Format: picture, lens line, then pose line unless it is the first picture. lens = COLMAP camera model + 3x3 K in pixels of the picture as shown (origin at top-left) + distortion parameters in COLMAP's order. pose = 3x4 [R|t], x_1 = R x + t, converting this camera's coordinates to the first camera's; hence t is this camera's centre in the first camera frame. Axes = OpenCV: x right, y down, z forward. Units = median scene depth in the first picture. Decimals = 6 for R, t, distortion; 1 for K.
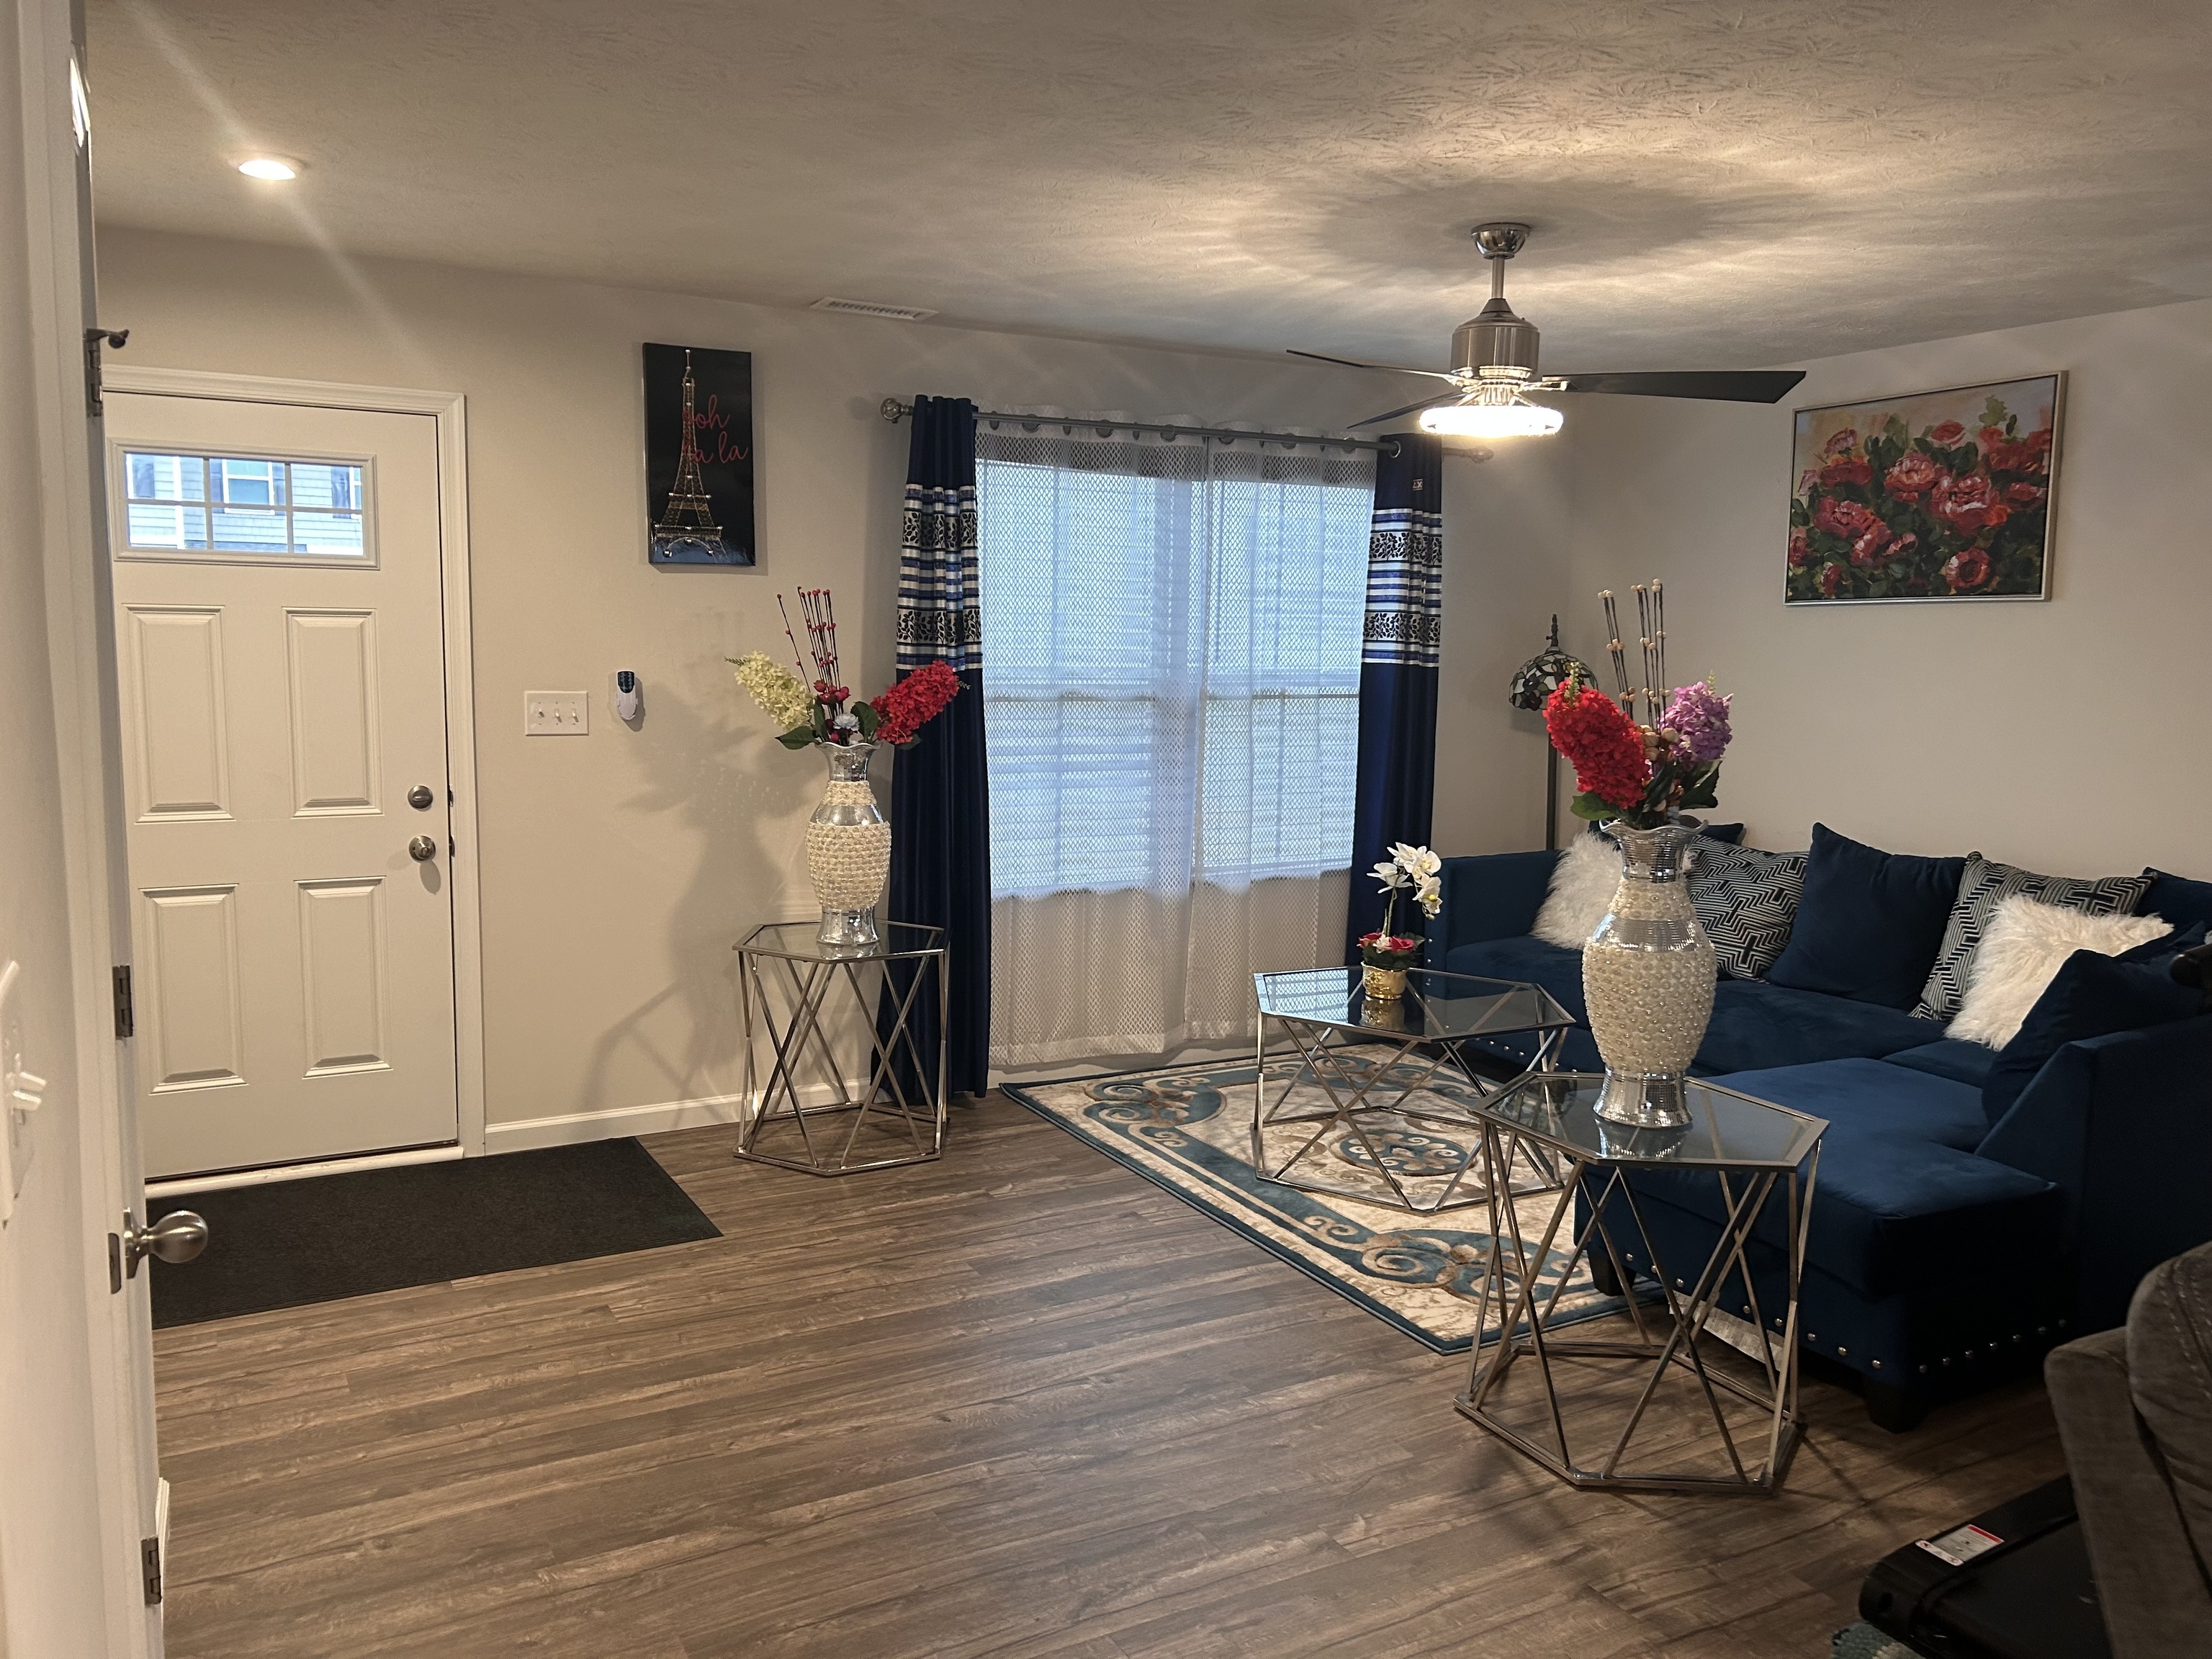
lens RADIAL K [[1648.0, 0, 1090.7], [0, 1648.0, 856.1], [0, 0, 1]] dist [0.019093, -0.038554]
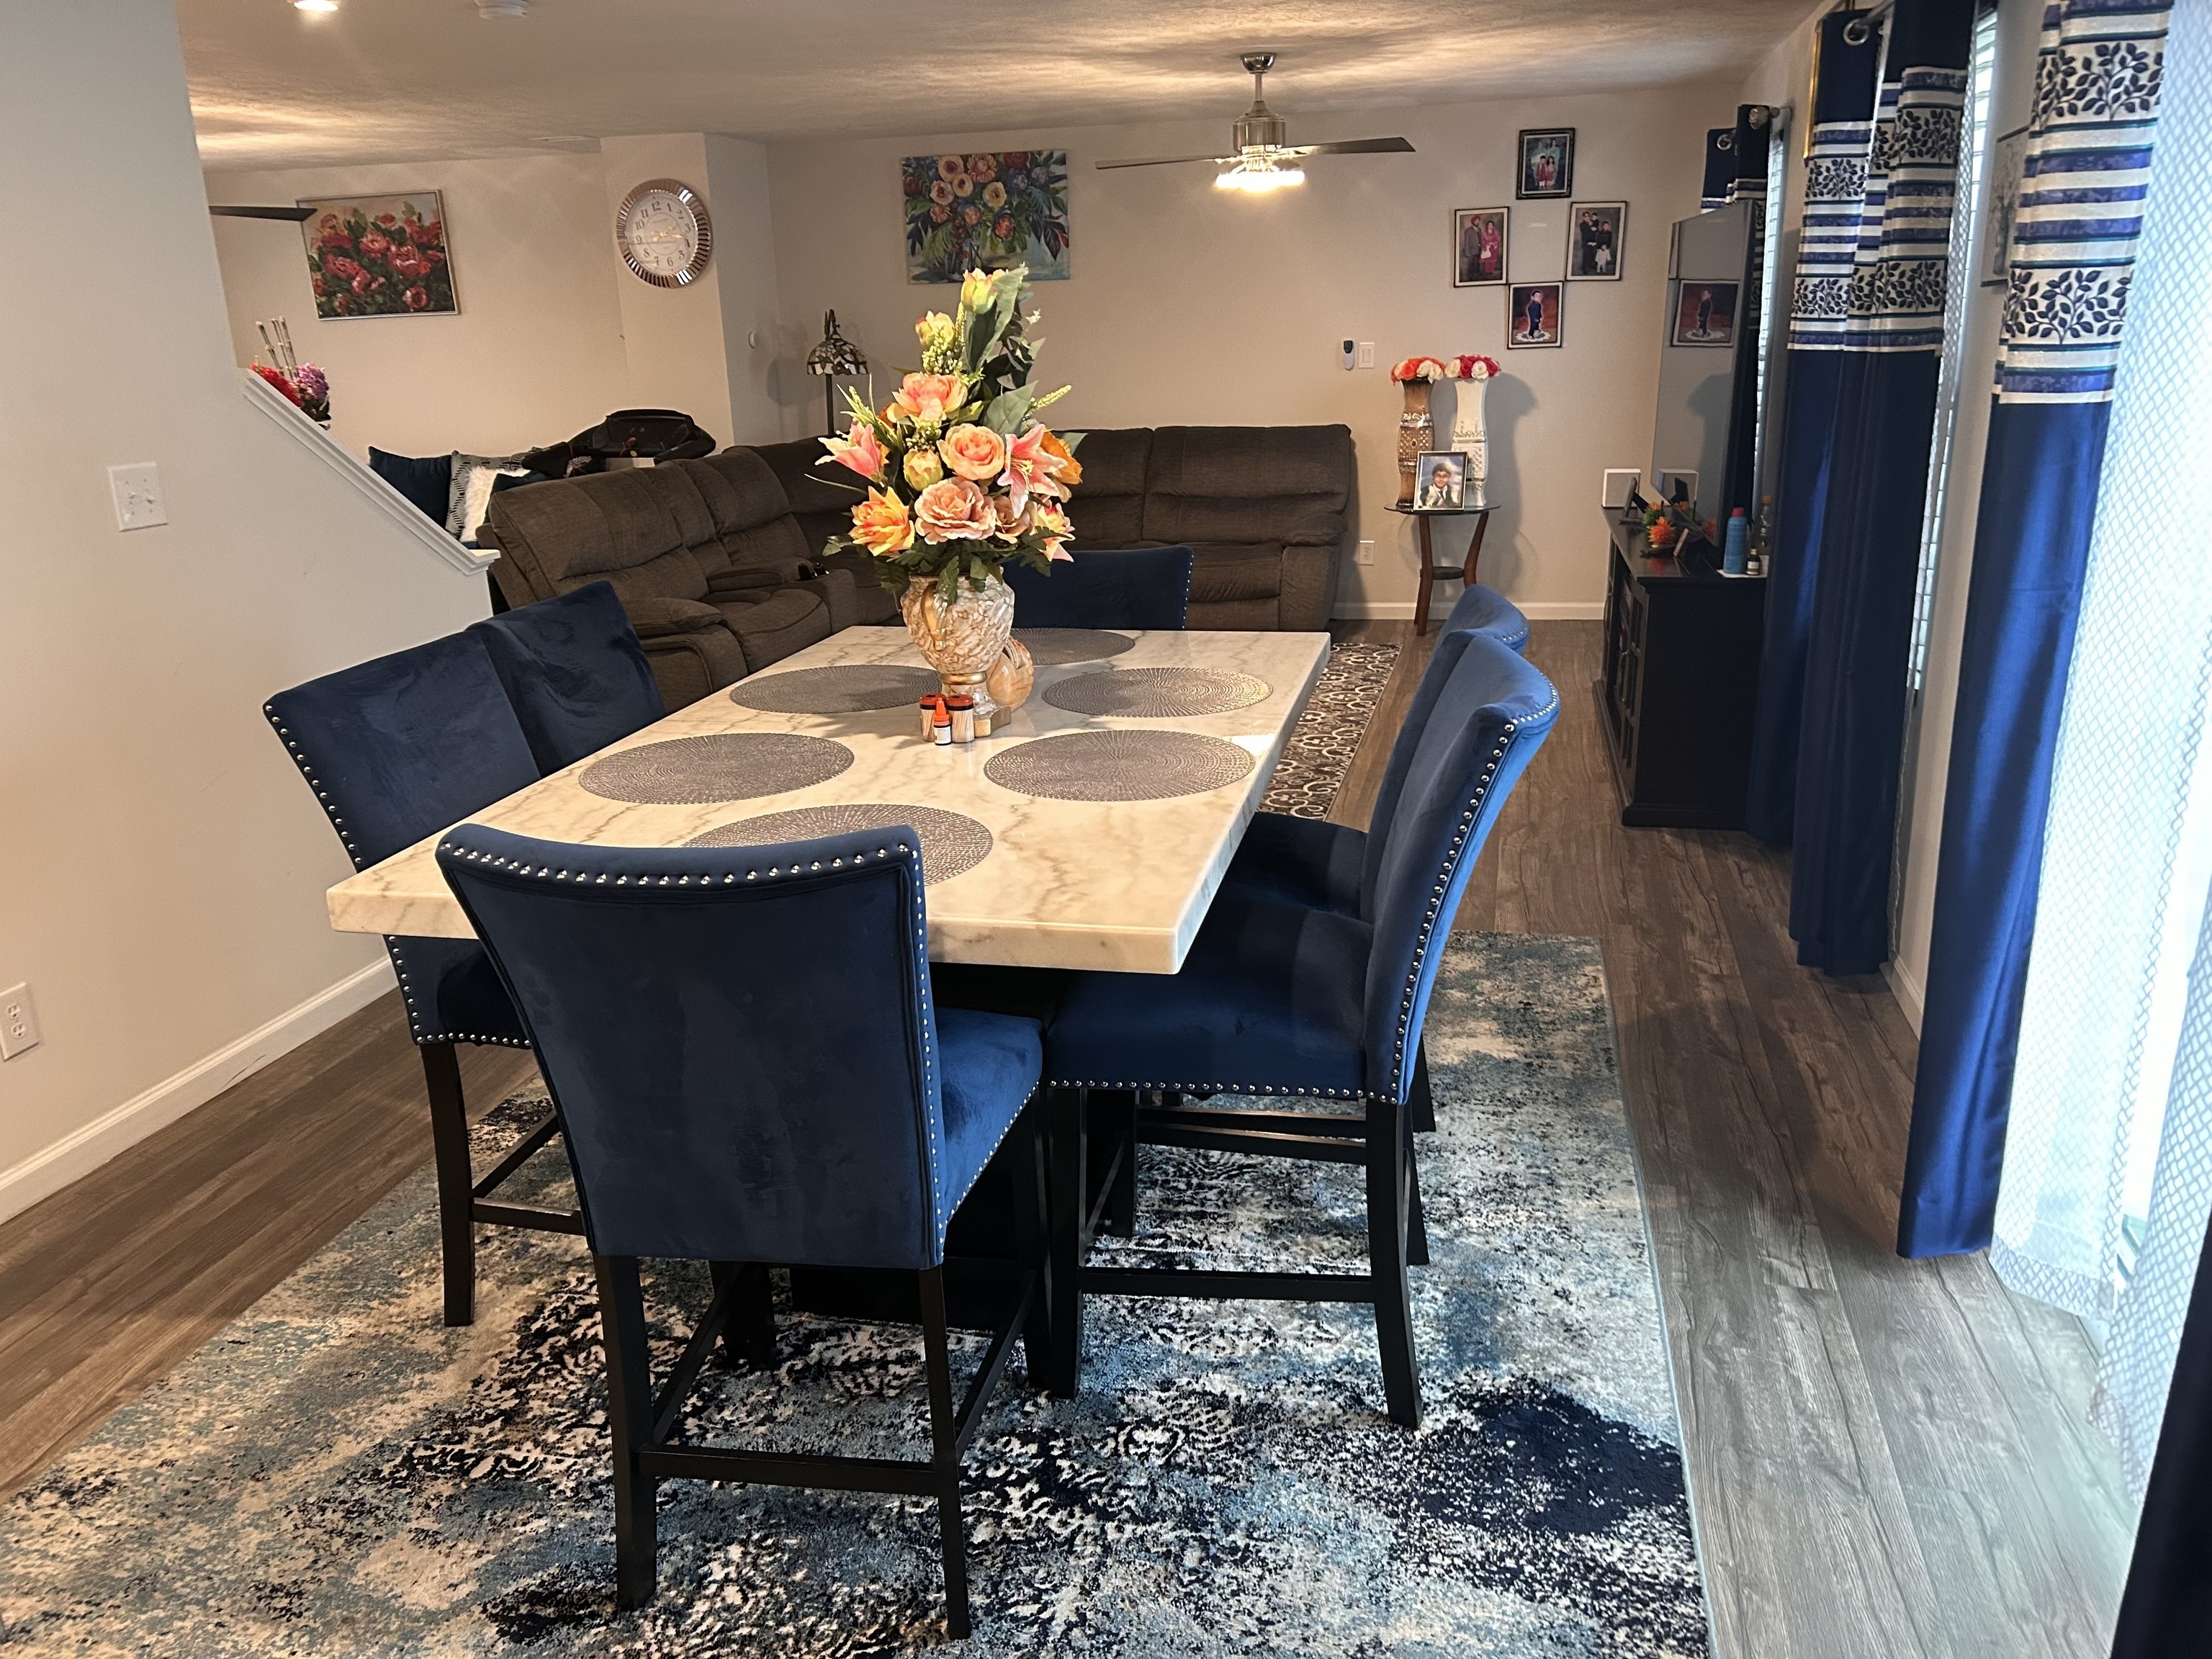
lens RADIAL K [[1648.0, 0, 1114.5], [0, 1648.0, 851.9], [0, 0, 1]] dist [0.019093, -0.038554]
pose [[0.660332, -0.265721, 0.702392, -0.468906], [0.143085, 0.962692, 0.229677, 0.124834], [-0.737217, -0.051161, 0.673716, -0.960895]]
